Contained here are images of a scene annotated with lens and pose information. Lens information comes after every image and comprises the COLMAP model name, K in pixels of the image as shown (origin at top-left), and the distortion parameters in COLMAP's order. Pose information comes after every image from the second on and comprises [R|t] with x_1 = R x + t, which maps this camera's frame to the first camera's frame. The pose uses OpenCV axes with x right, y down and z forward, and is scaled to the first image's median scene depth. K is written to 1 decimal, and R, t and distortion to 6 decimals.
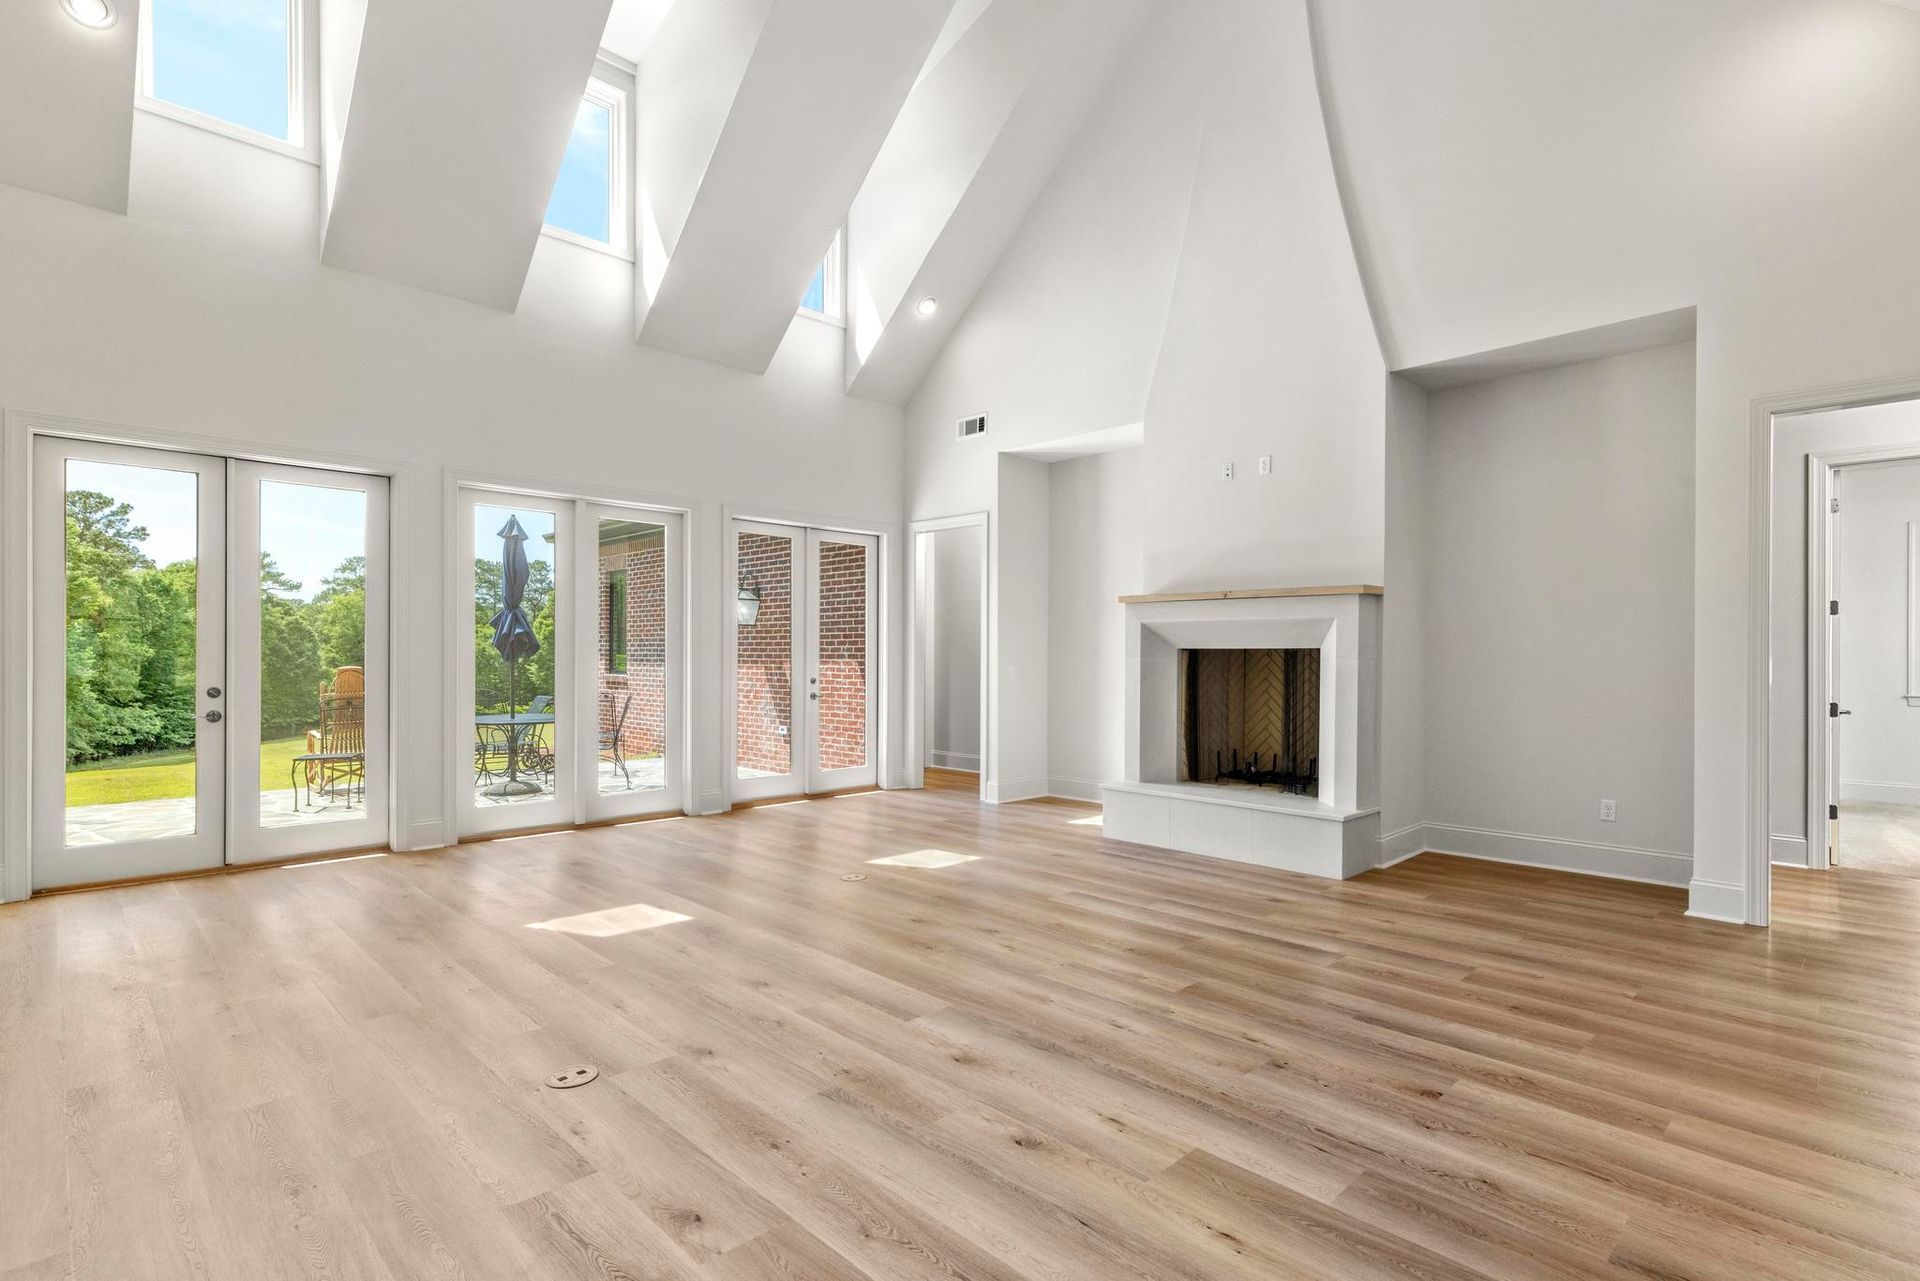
lens RADIAL K [[927.8, 0, 958.7], [0, 927.8, 651.1], [0, 0, 1]] dist [-0.000803, 0.010977]
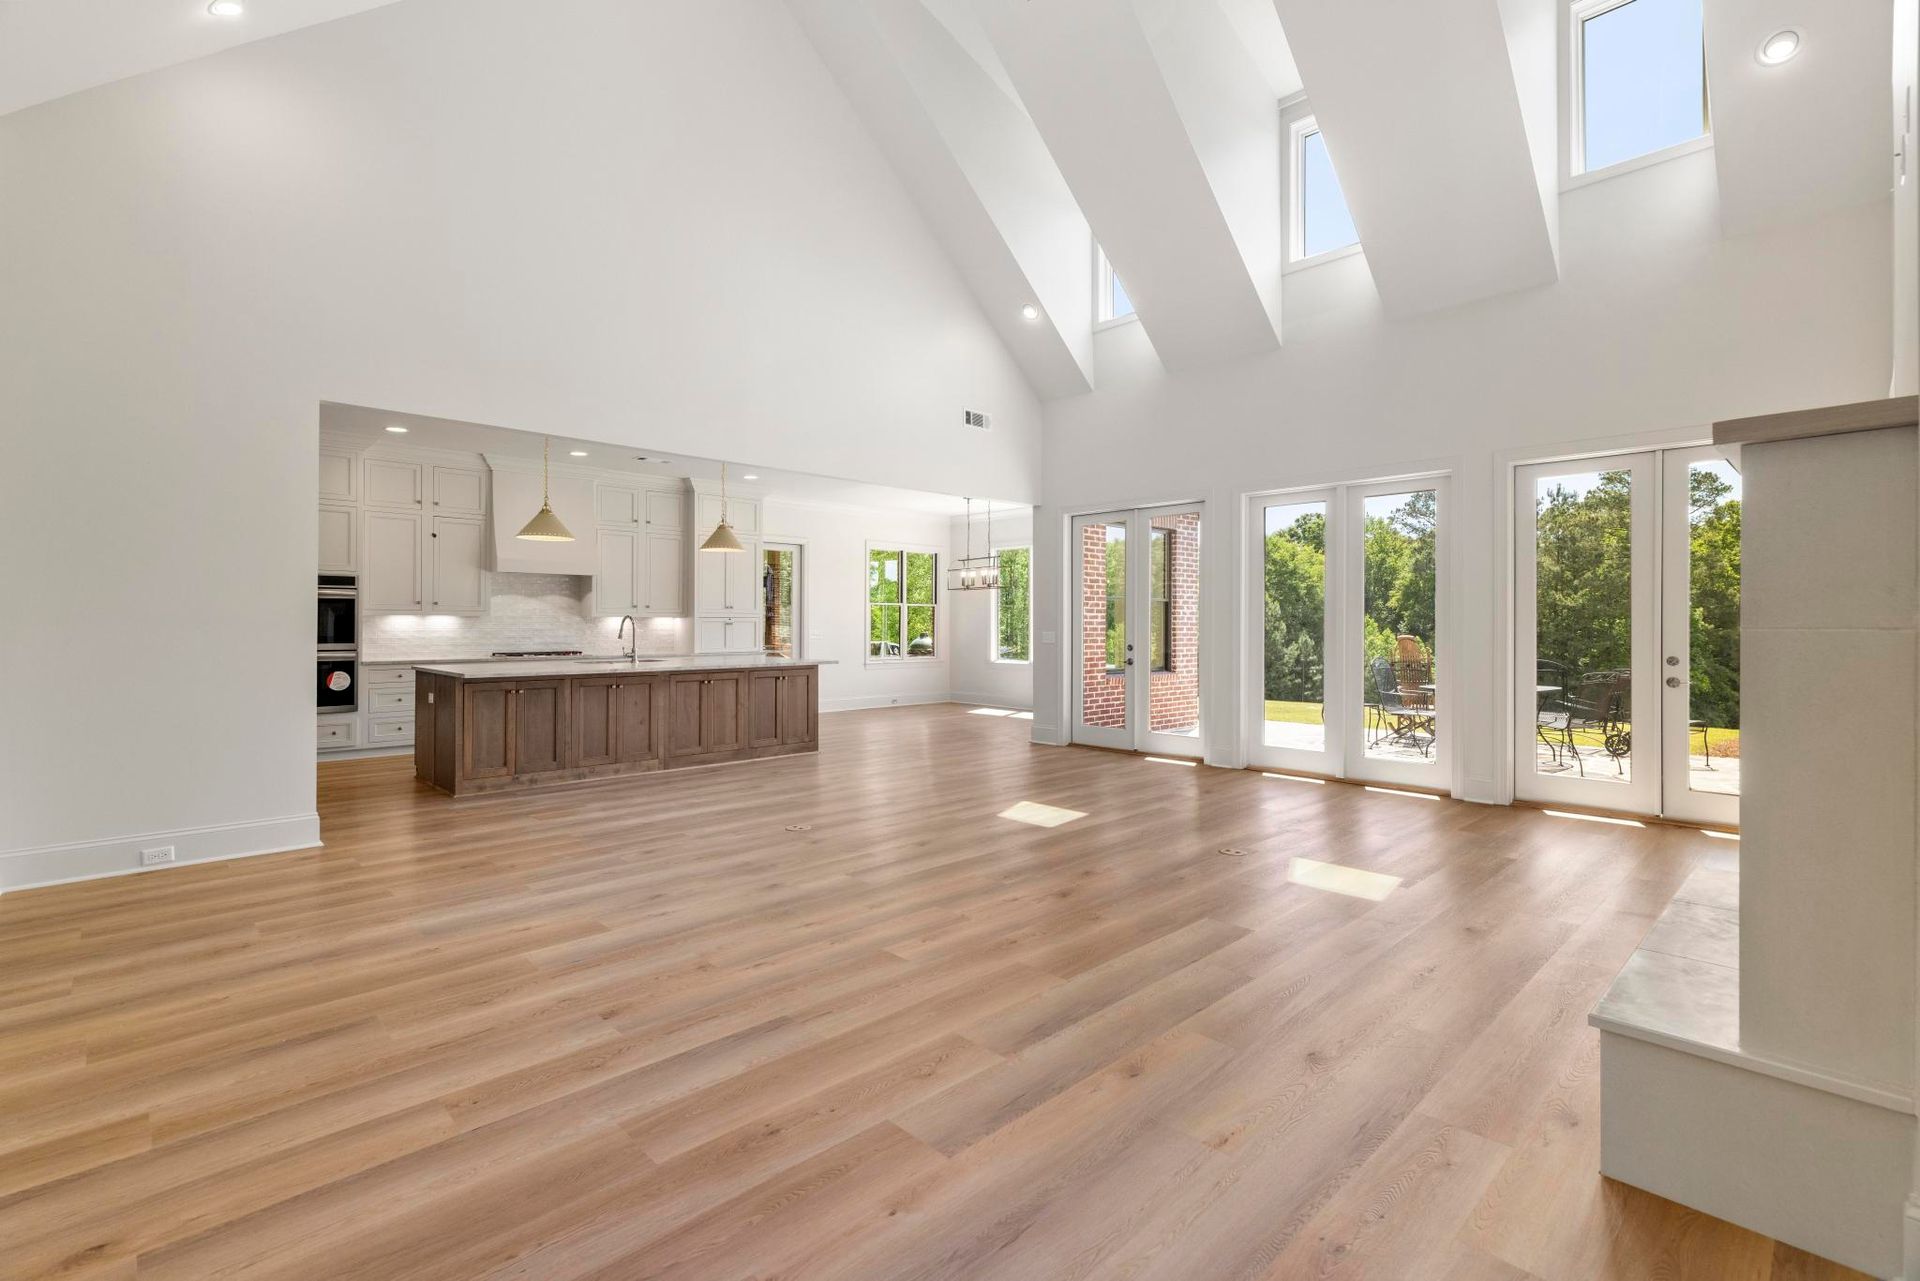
lens RADIAL K [[870.5, 0, 959.0], [0, 870.5, 631.2], [0, 0, 1]] dist [0.000318, -0.000060]
pose [[-0.007071, -0.000812, -0.999975, 1.231245], [0.000556, 1.000000, -0.000816, 0.030831], [0.999975, -0.000562, -0.007070, 1.153963]]
